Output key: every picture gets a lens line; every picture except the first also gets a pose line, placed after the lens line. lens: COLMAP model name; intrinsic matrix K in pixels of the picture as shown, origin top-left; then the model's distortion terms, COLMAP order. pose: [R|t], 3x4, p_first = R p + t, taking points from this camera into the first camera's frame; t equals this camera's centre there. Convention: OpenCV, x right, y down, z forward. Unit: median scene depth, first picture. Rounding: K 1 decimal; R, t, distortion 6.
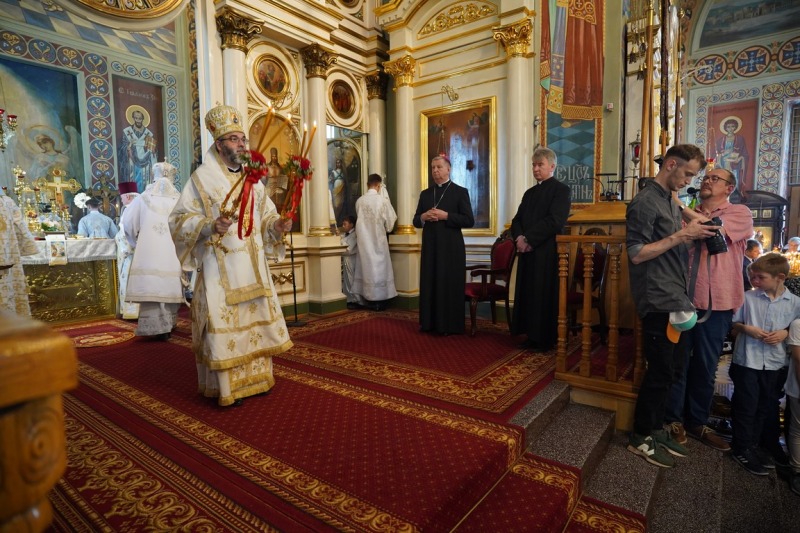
lens RADIAL K [[442.1, 0, 400.4], [0, 442.1, 265.6], [0, 0, 1]] dist [-0.030194, 0.018368]
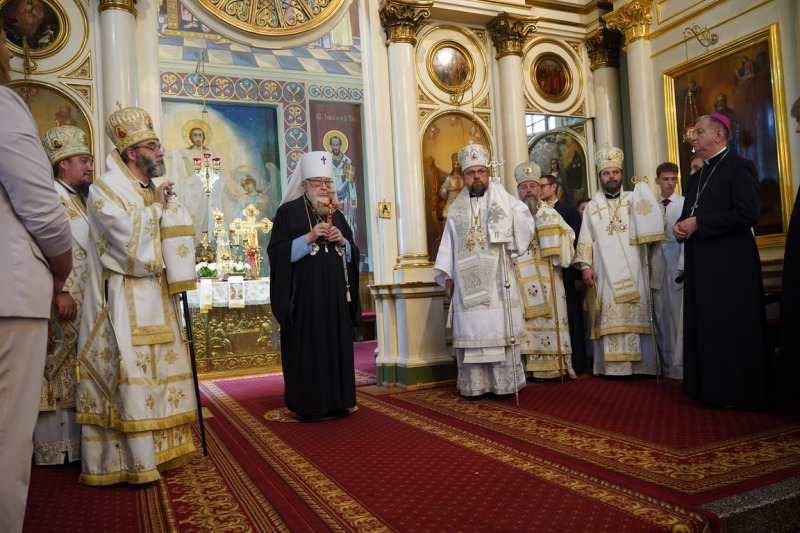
lens RADIAL K [[632.4, 0, 400.8], [0, 632.4, 267.8], [0, 0, 1]] dist [-0.007269, 0.015678]
pose [[0.879003, -0.053113, -0.473850, 0.146101], [0.007709, 0.995230, -0.097253, 0.044057], [0.476755, 0.081833, 0.875219, -0.018625]]
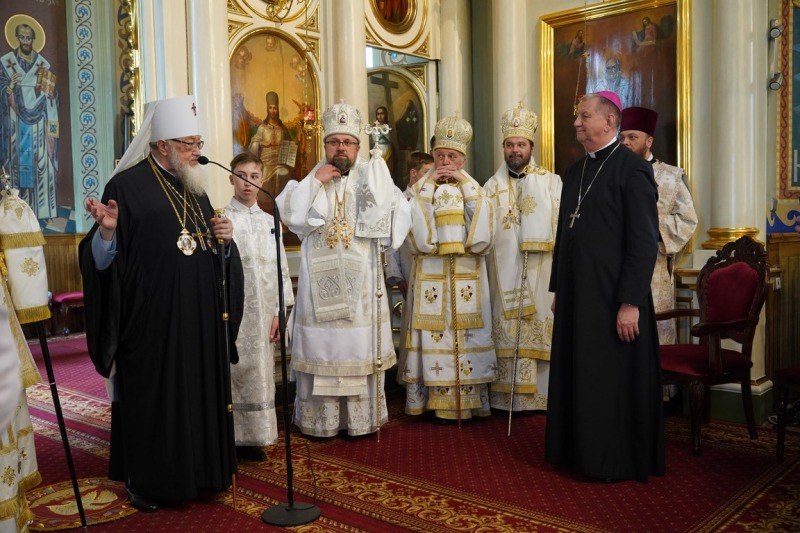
lens RADIAL K [[790.7, 0, 399.0], [0, 790.7, 267.2], [0, 0, 1]] dist [0.013503, 0.000000]
pose [[0.996193, -0.001278, -0.087162, -0.043487], [-0.000514, 0.999789, -0.020534, -0.028528], [0.087170, 0.020500, 0.995982, 0.037196]]
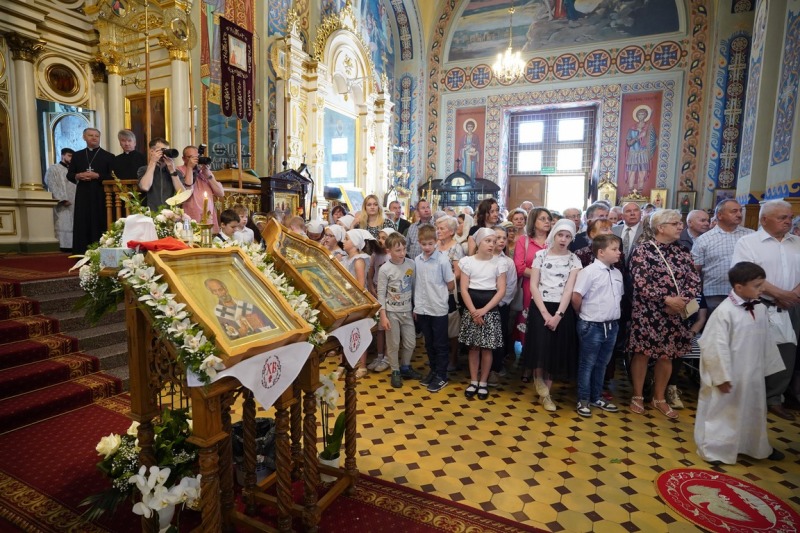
lens RADIAL K [[442.1, 0, 397.0], [0, 442.1, 264.9], [0, 0, 1]] dist [-0.030194, 0.018368]
pose [[0.980817, 0.009142, 0.194716, 0.610351], [-0.014235, 0.999592, 0.024778, 0.099830], [-0.194410, -0.027074, 0.980547, -0.420028]]
